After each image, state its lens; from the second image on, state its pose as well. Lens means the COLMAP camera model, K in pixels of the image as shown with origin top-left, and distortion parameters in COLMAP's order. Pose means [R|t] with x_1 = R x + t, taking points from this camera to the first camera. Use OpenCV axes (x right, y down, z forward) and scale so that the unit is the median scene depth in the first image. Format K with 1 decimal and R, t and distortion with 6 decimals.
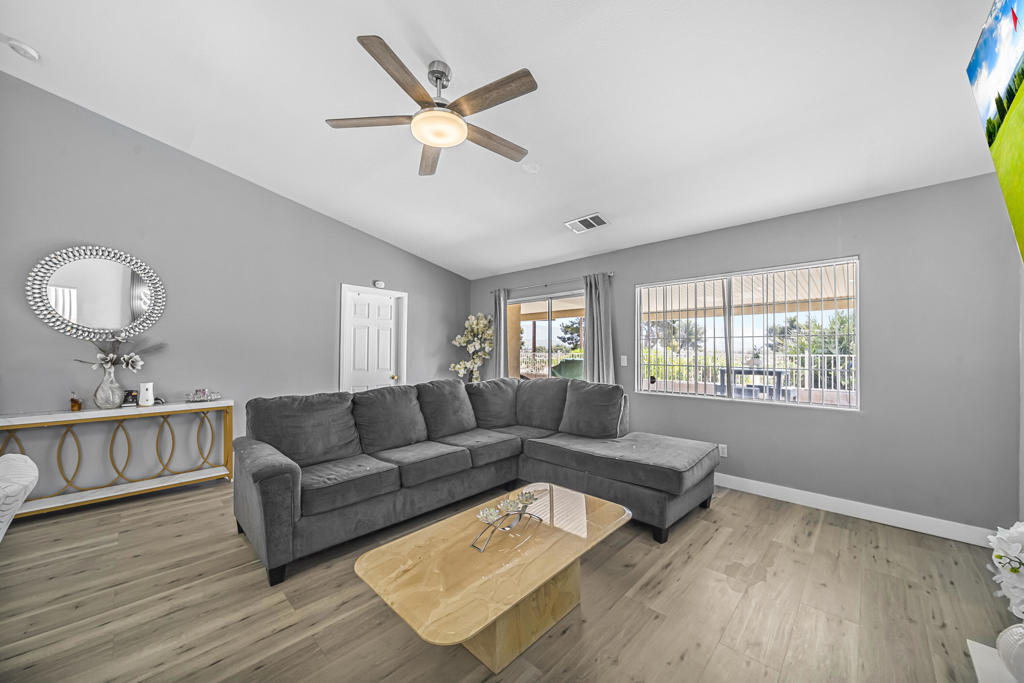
lens RADIAL K [[371.2, 0, 510.7], [0, 371.2, 344.3], [0, 0, 1]] dist [0.001165, -0.000911]
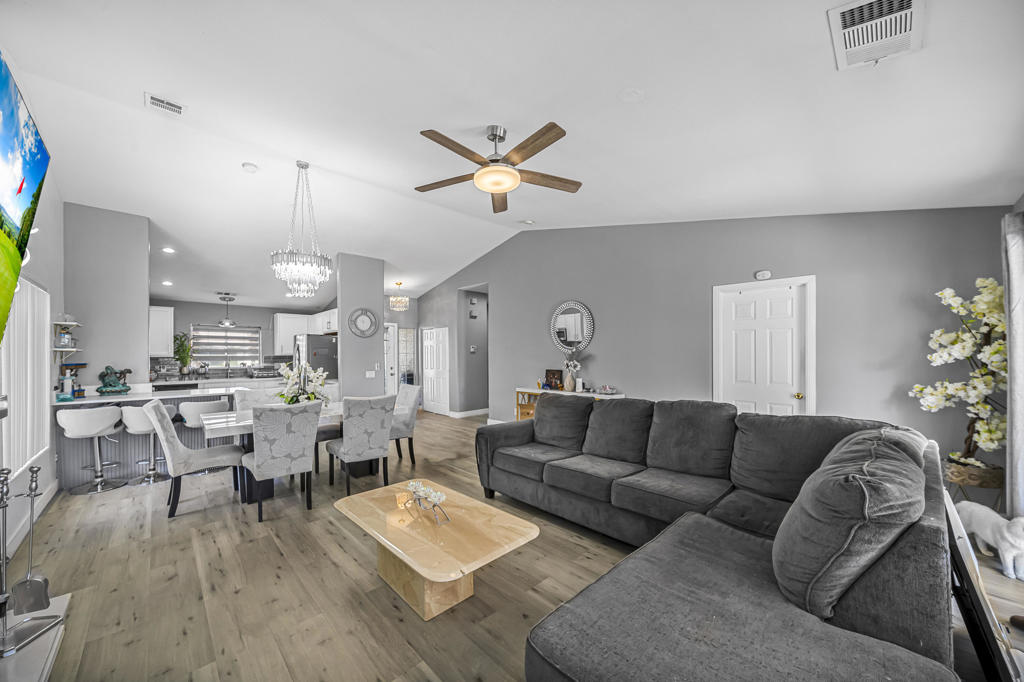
lens RADIAL K [[371.2, 0, 508.0], [0, 371.2, 348.8], [0, 0, 1]] dist [0.001165, -0.000911]
pose [[-0.040095, -0.015006, -0.999083, 0.482942], [0.027103, 0.999503, -0.016100, -0.007906], [0.998828, -0.027723, -0.039669, 0.519834]]
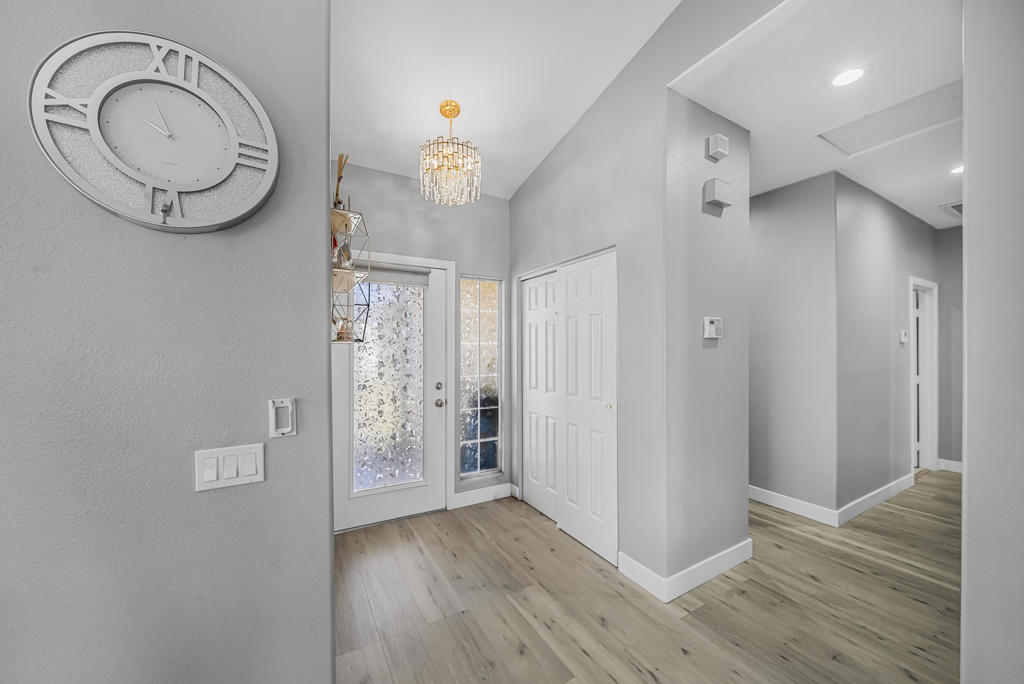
lens RADIAL K [[371.2, 0, 510.1], [0, 371.2, 342.8], [0, 0, 1]] dist [0.001165, -0.000911]
pose [[-0.278111, -0.016518, -0.960407, -0.768853], [0.020200, 0.999530, -0.023040, -0.015781], [0.960337, -0.025808, -0.277646, 0.164773]]
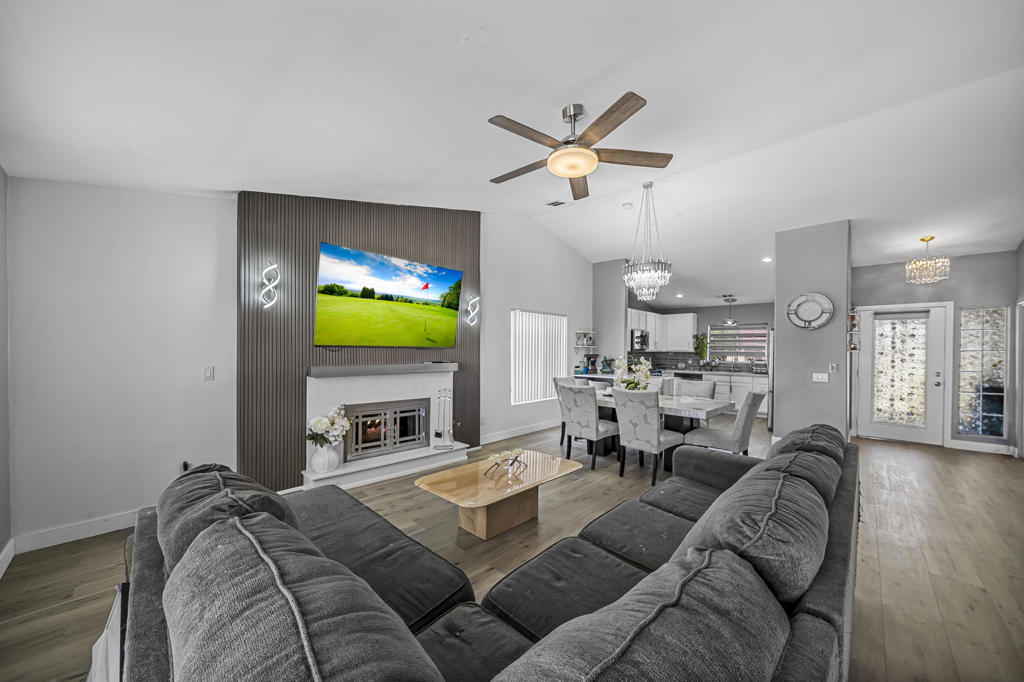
lens RADIAL K [[371.2, 0, 509.2], [0, 371.2, 353.5], [0, 0, 1]] dist [0.001165, -0.000911]
pose [[-0.999956, -0.009072, -0.002229, -0.013500], [-0.009048, 0.999900, -0.010868, 0.002403], [0.002328, -0.010847, -0.999938, 1.034303]]
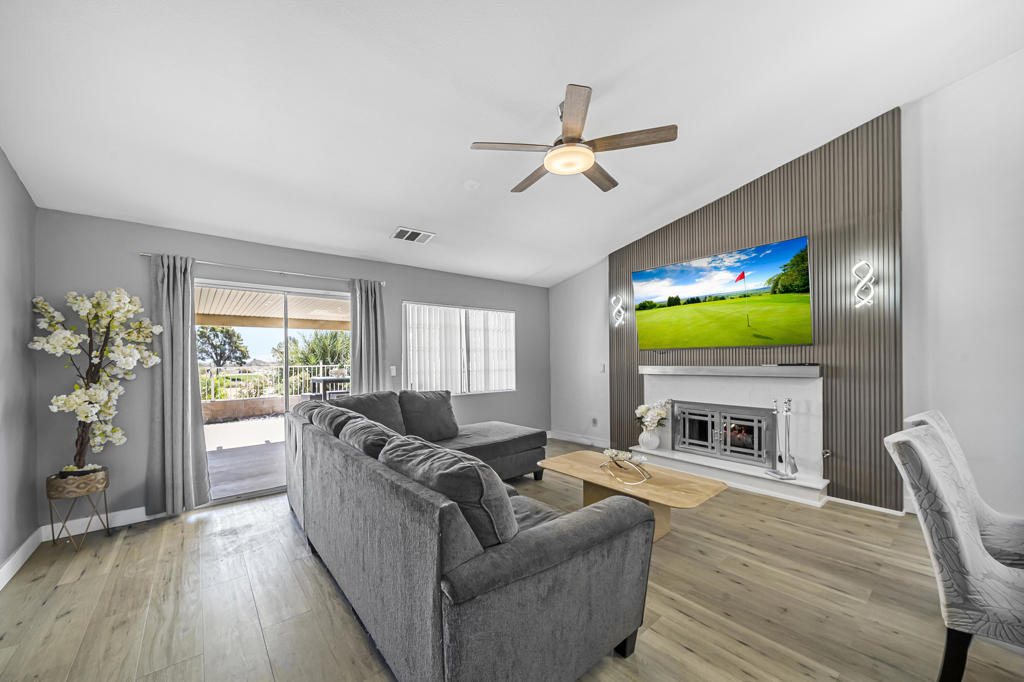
lens RADIAL K [[371.2, 0, 503.7], [0, 371.2, 359.5], [0, 0, 1]] dist [0.001165, -0.000911]
pose [[0.111772, -0.001421, 0.993733, -0.655577], [-0.007815, 0.999967, 0.002309, 0.008012], [-0.993703, -0.008024, 0.111757, 0.529911]]
